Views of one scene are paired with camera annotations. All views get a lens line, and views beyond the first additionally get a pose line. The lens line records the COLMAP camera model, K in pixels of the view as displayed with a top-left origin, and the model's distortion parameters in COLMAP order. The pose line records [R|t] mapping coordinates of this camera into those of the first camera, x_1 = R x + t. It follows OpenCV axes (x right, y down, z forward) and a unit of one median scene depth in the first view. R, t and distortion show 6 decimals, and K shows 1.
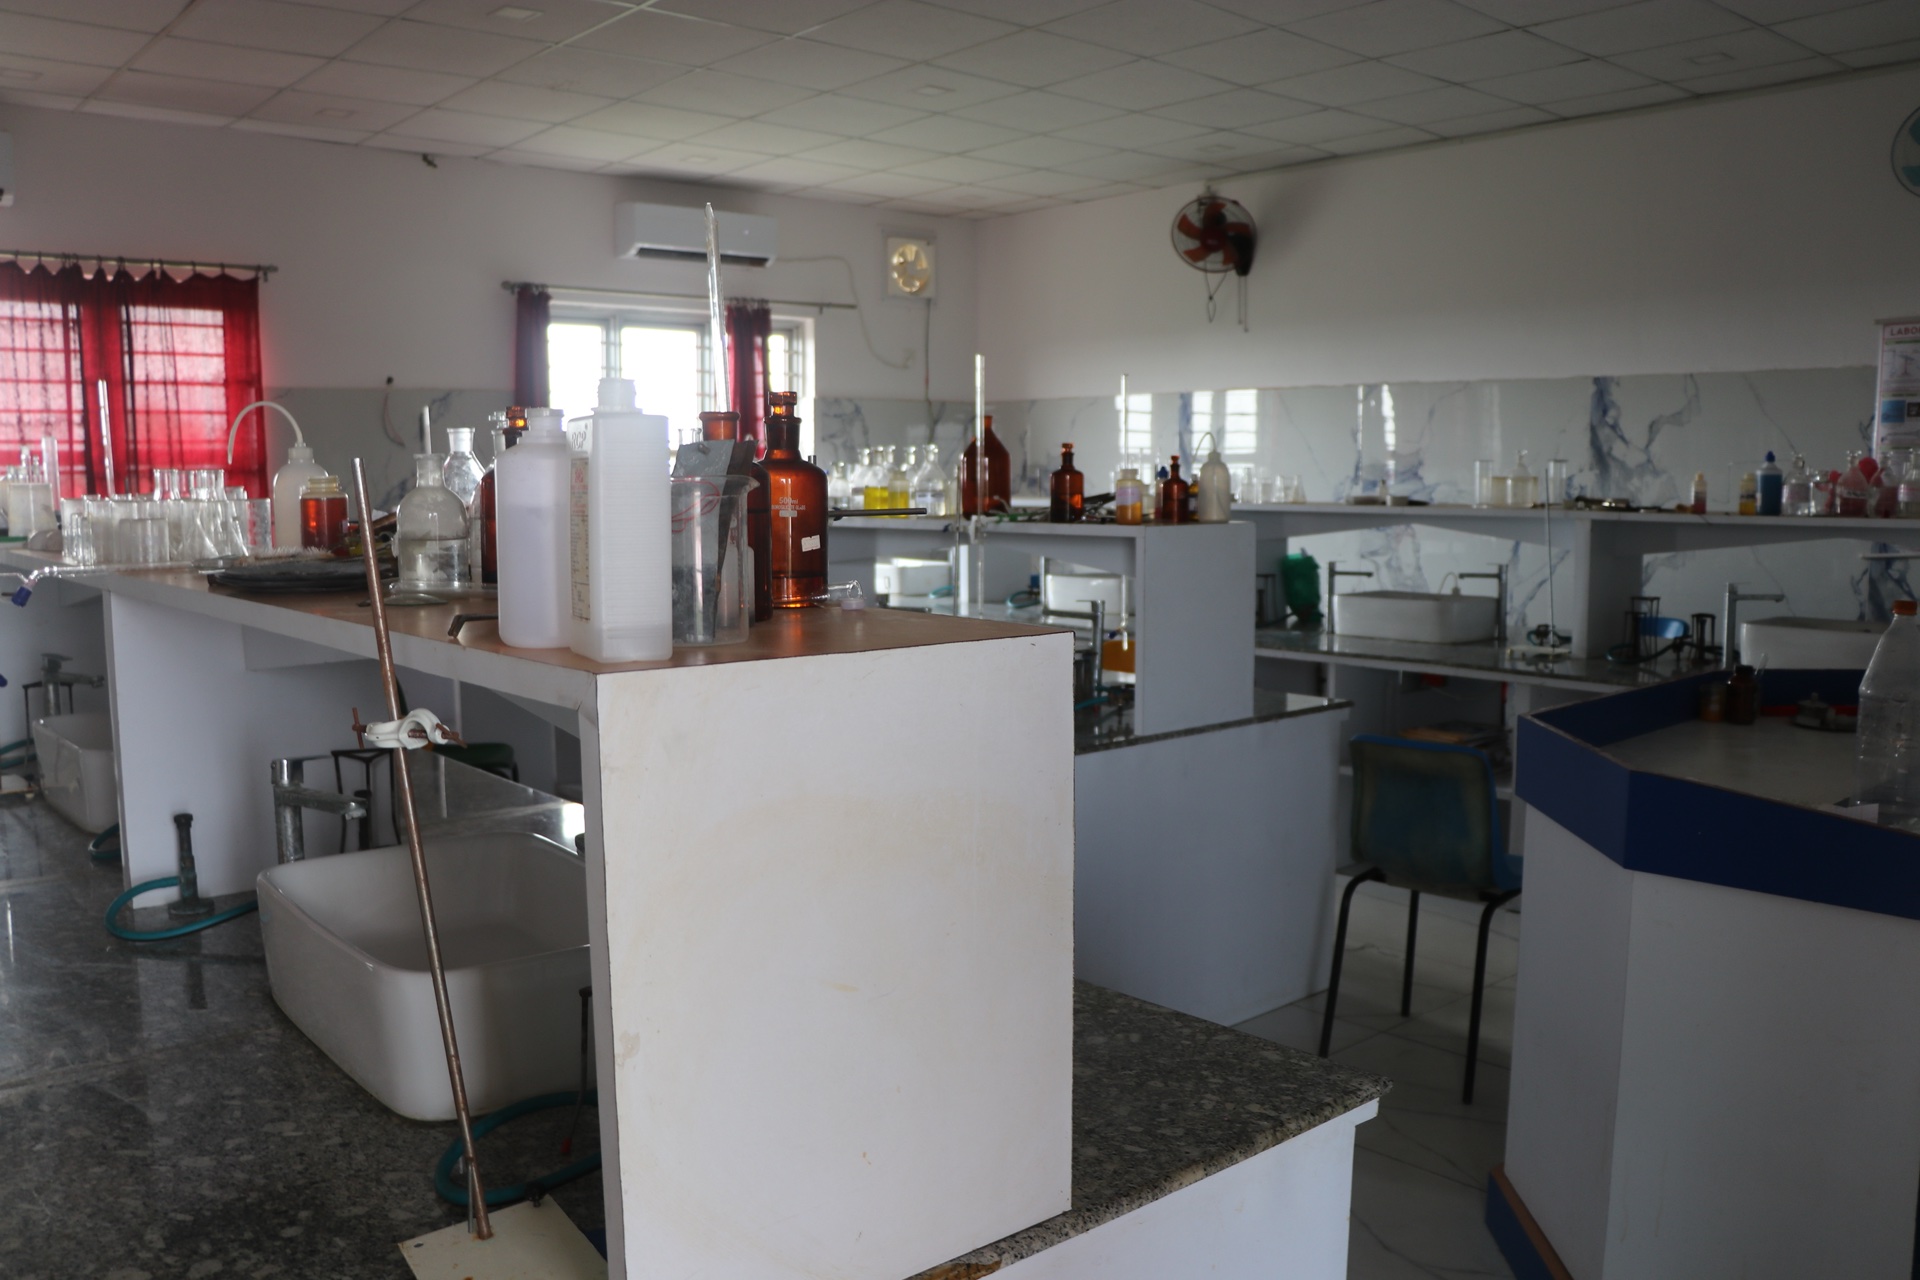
lens RADIAL K [[1619.5, 0, 964.4], [0, 1619.5, 655.9], [0, 0, 1]] dist [-0.149155, 0.136024]
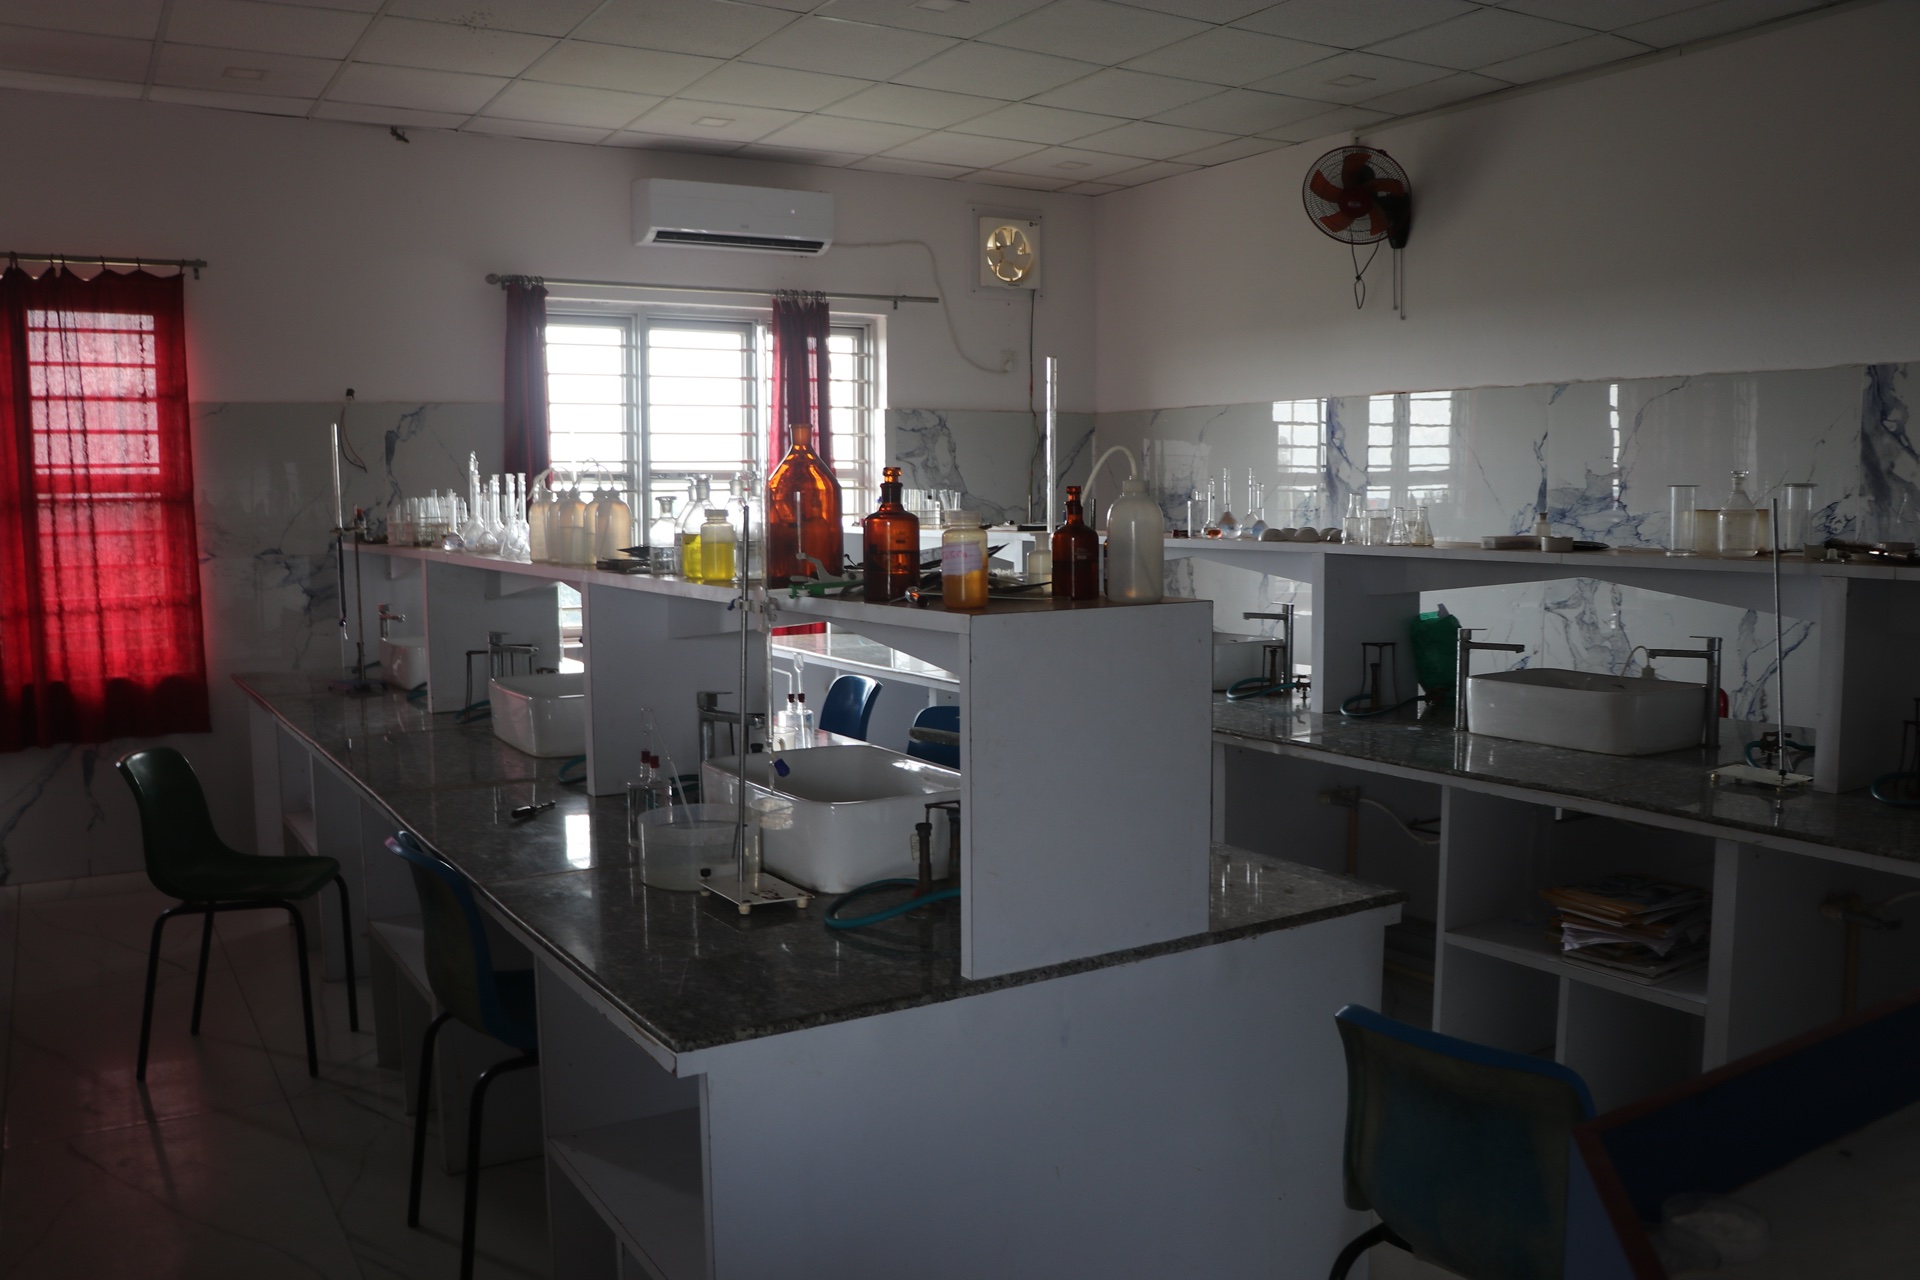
lens RADIAL K [[1619.5, 0, 947.3], [0, 1619.5, 644.2], [0, 0, 1]] dist [-0.149155, 0.136024]
pose [[0.985883, 0.012000, -0.167006, 0.096844], [-0.014790, 0.999771, -0.015469, -0.030101], [0.166782, 0.017720, 0.985835, 0.215346]]
